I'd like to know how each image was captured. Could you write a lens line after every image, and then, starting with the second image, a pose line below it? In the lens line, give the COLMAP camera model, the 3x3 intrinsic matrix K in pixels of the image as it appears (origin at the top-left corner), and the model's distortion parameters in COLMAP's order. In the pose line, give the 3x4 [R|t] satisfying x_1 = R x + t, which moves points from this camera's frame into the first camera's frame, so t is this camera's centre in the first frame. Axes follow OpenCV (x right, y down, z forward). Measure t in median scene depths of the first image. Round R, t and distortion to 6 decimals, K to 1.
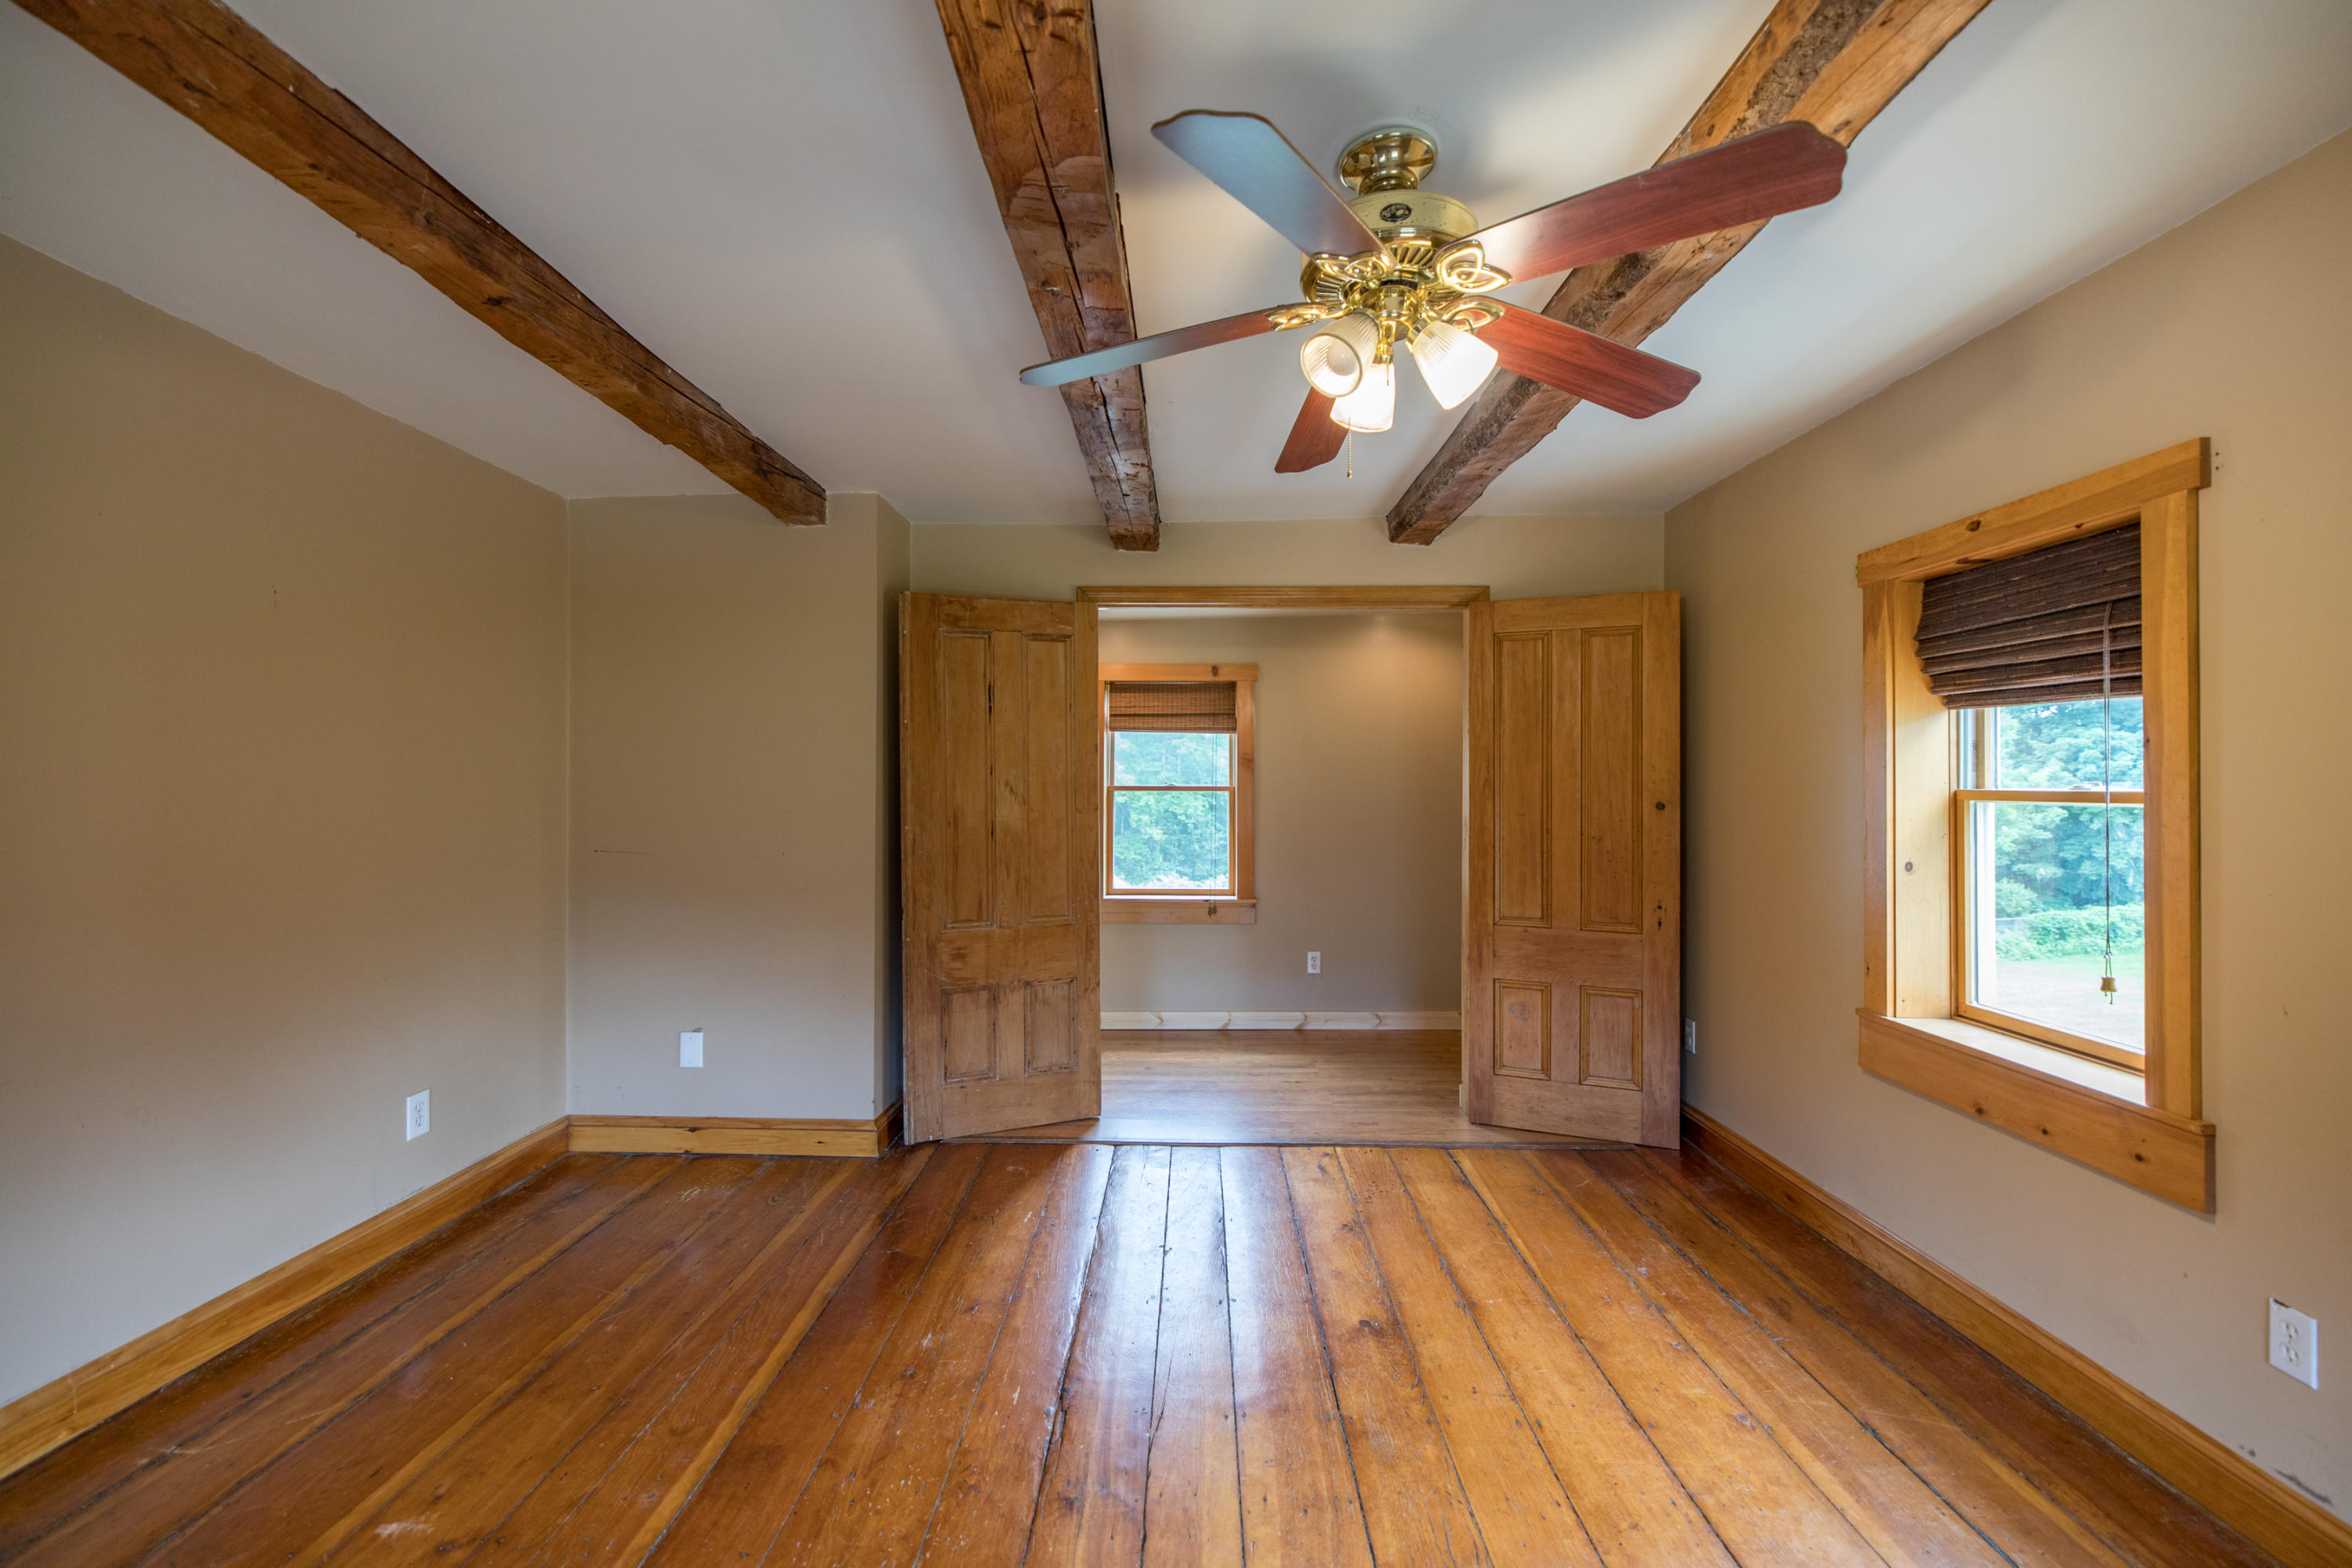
lens RADIAL K [[998.7, 0, 1176.7], [0, 998.7, 781.0], [0, 0, 1]] dist [-0.002558, -0.001498]
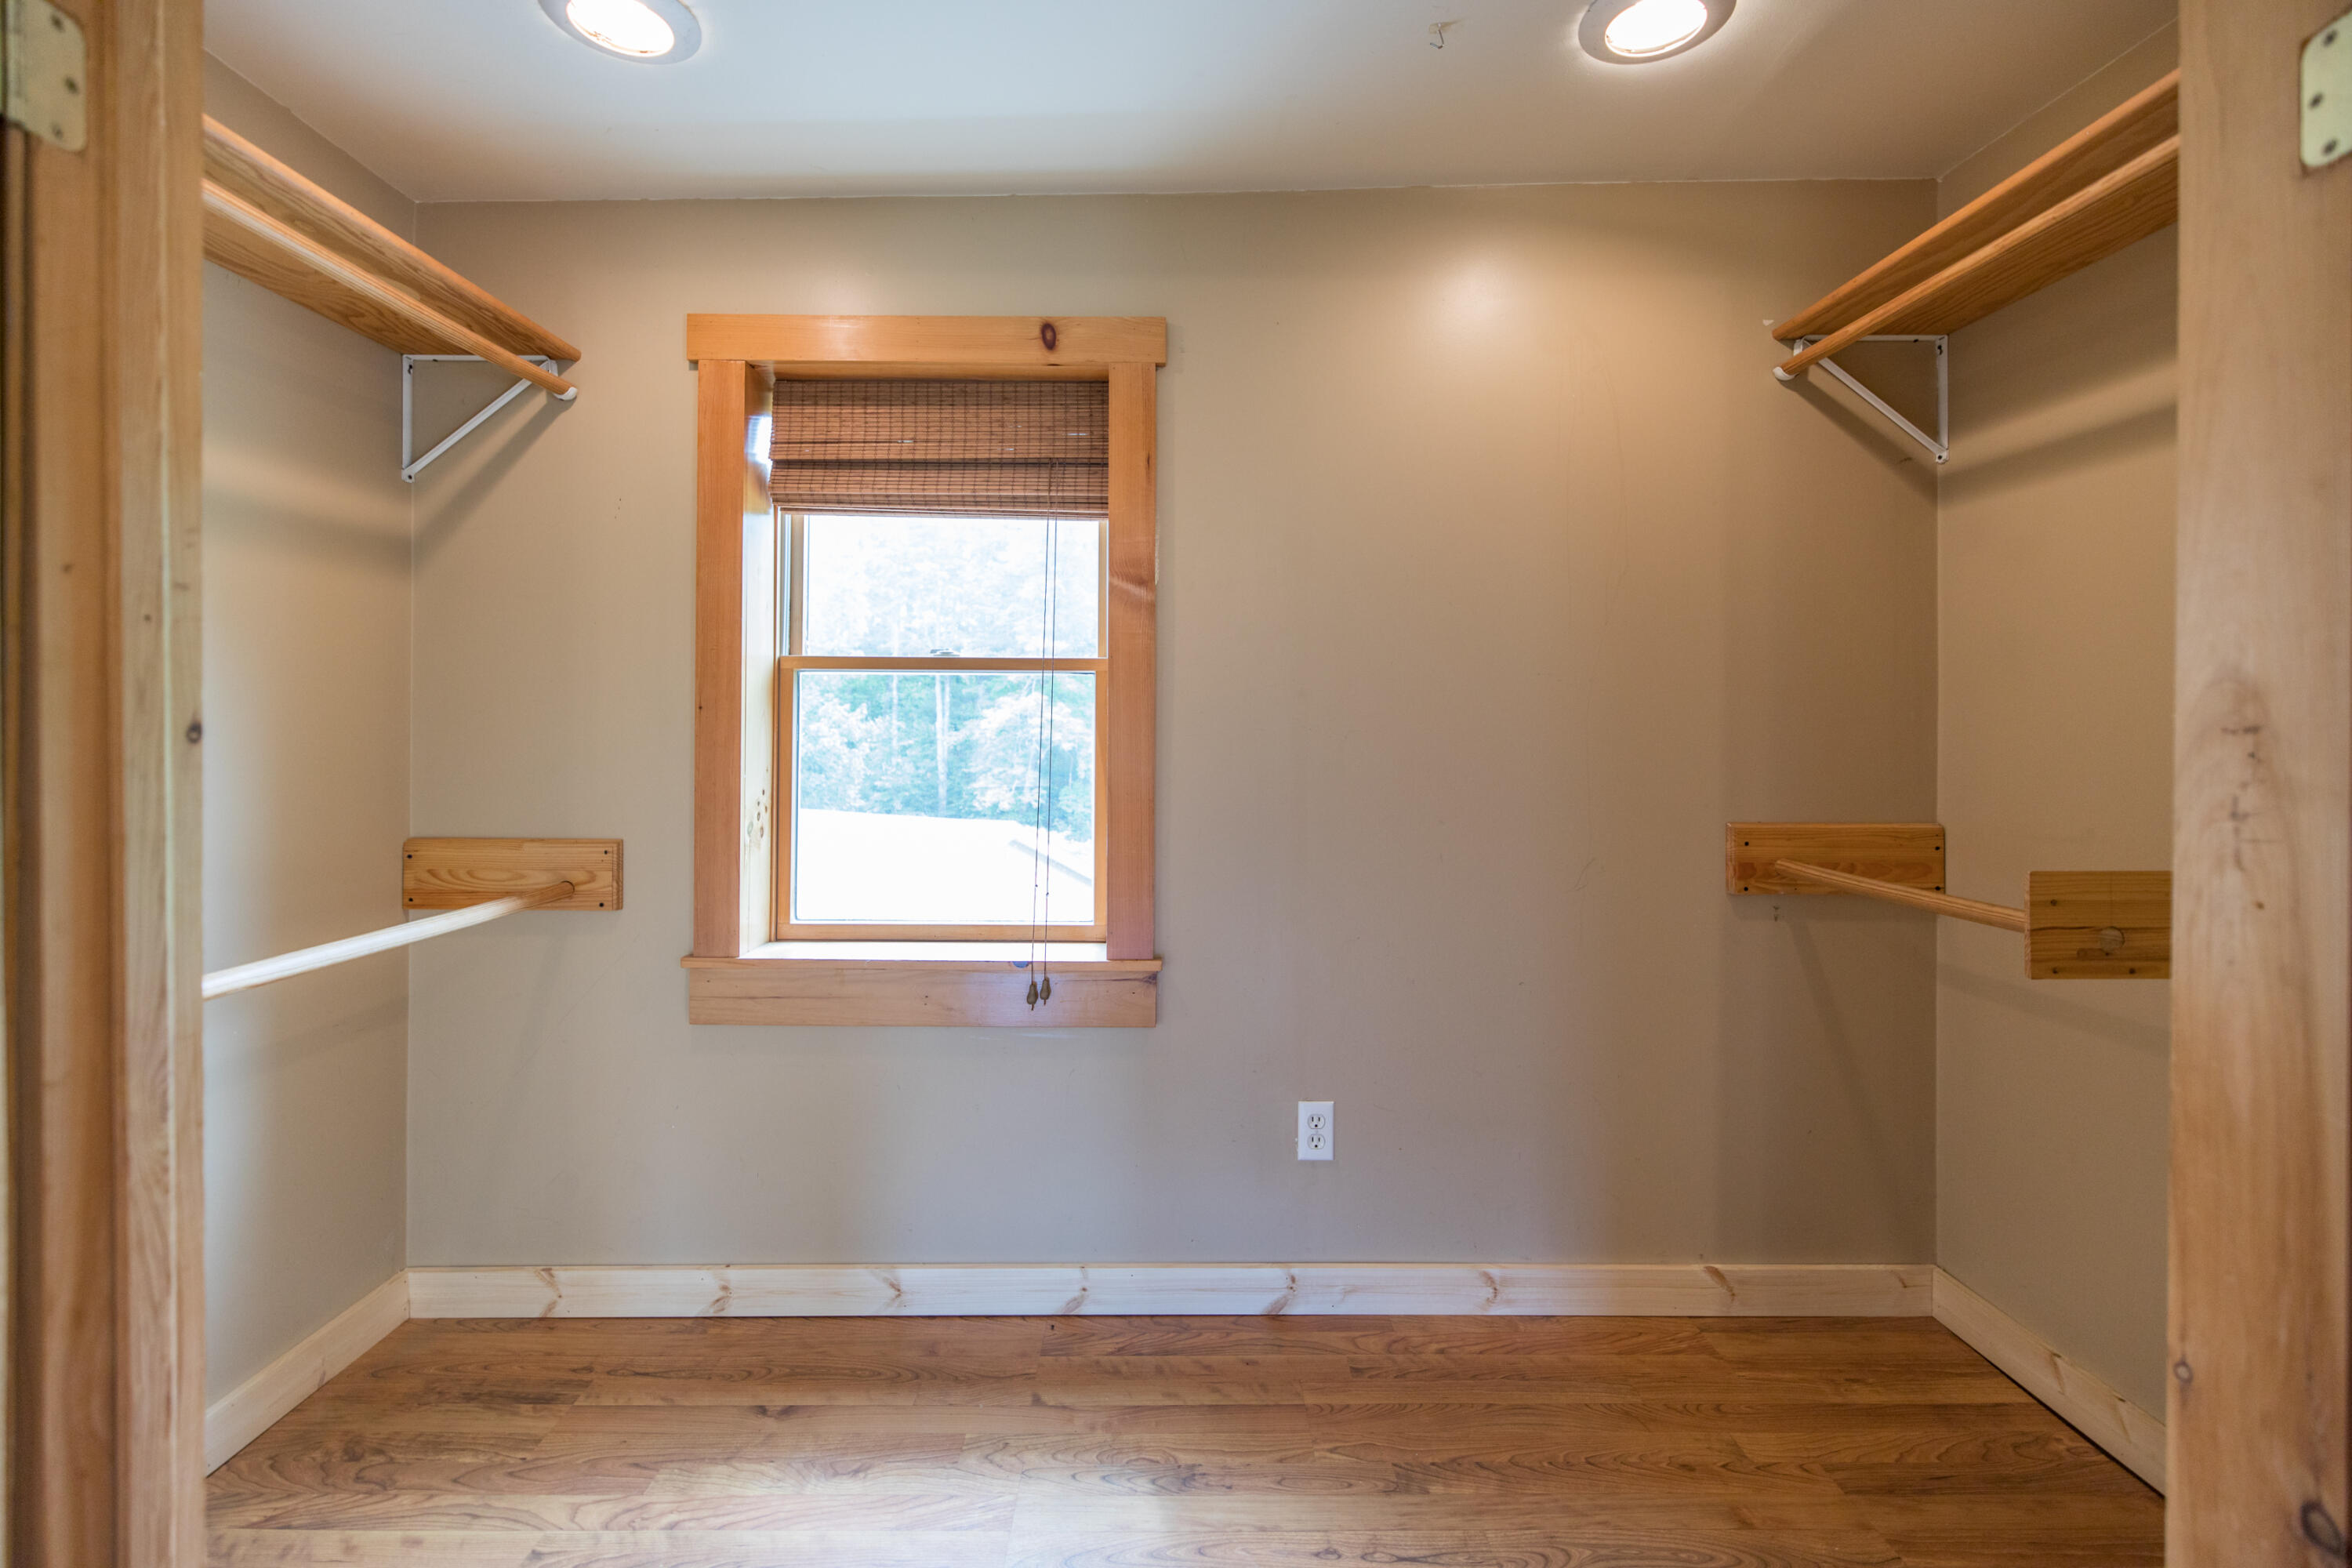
lens RADIAL K [[998.7, 0, 1131.7], [0, 998.7, 718.8], [0, 0, 1]] dist [-0.002558, -0.001498]
pose [[0.999598, 0.005469, 0.027821, 0.057797], [-0.005258, 0.999957, -0.007668, 0.032422], [-0.027862, 0.007518, 0.999584, 0.622835]]
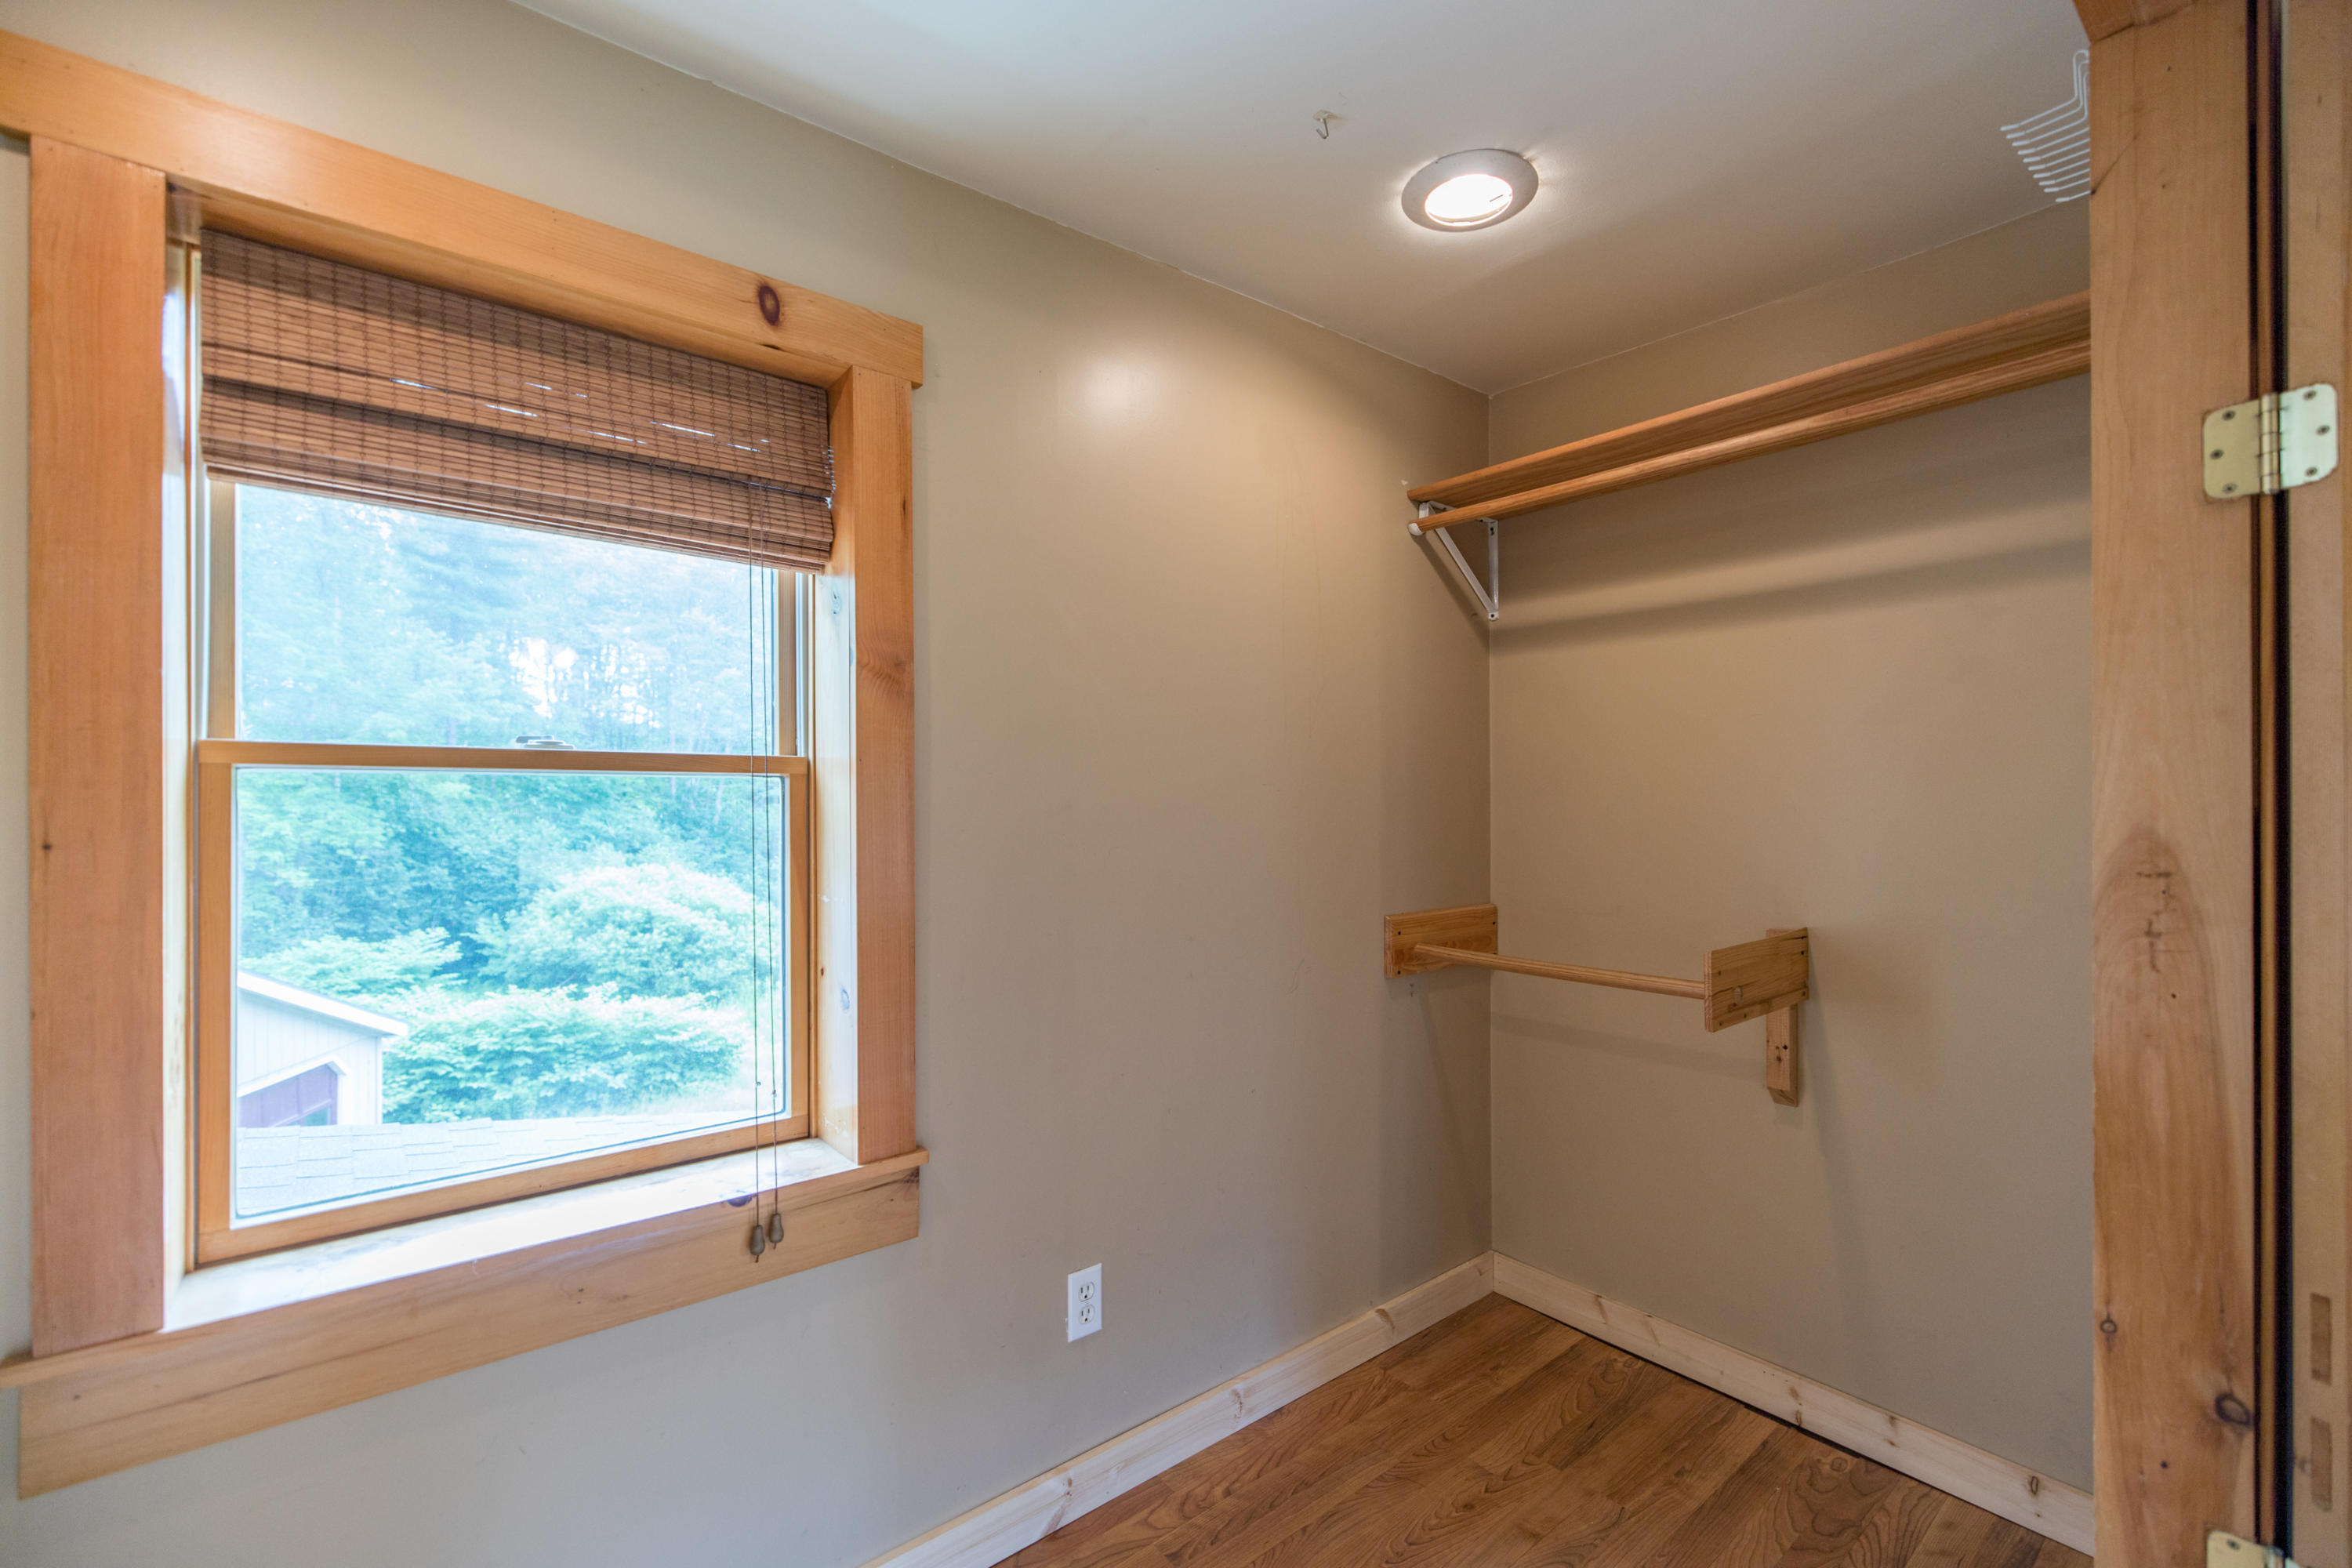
lens RADIAL K [[998.7, 0, 1190.9], [0, 998.7, 797.1], [0, 0, 1]] dist [-0.002558, -0.001498]
pose [[0.754340, 0.002096, 0.656481, -0.049088], [0.001410, 0.999987, -0.004813, 0.018841], [-0.656483, 0.004556, 0.754327, 0.720946]]
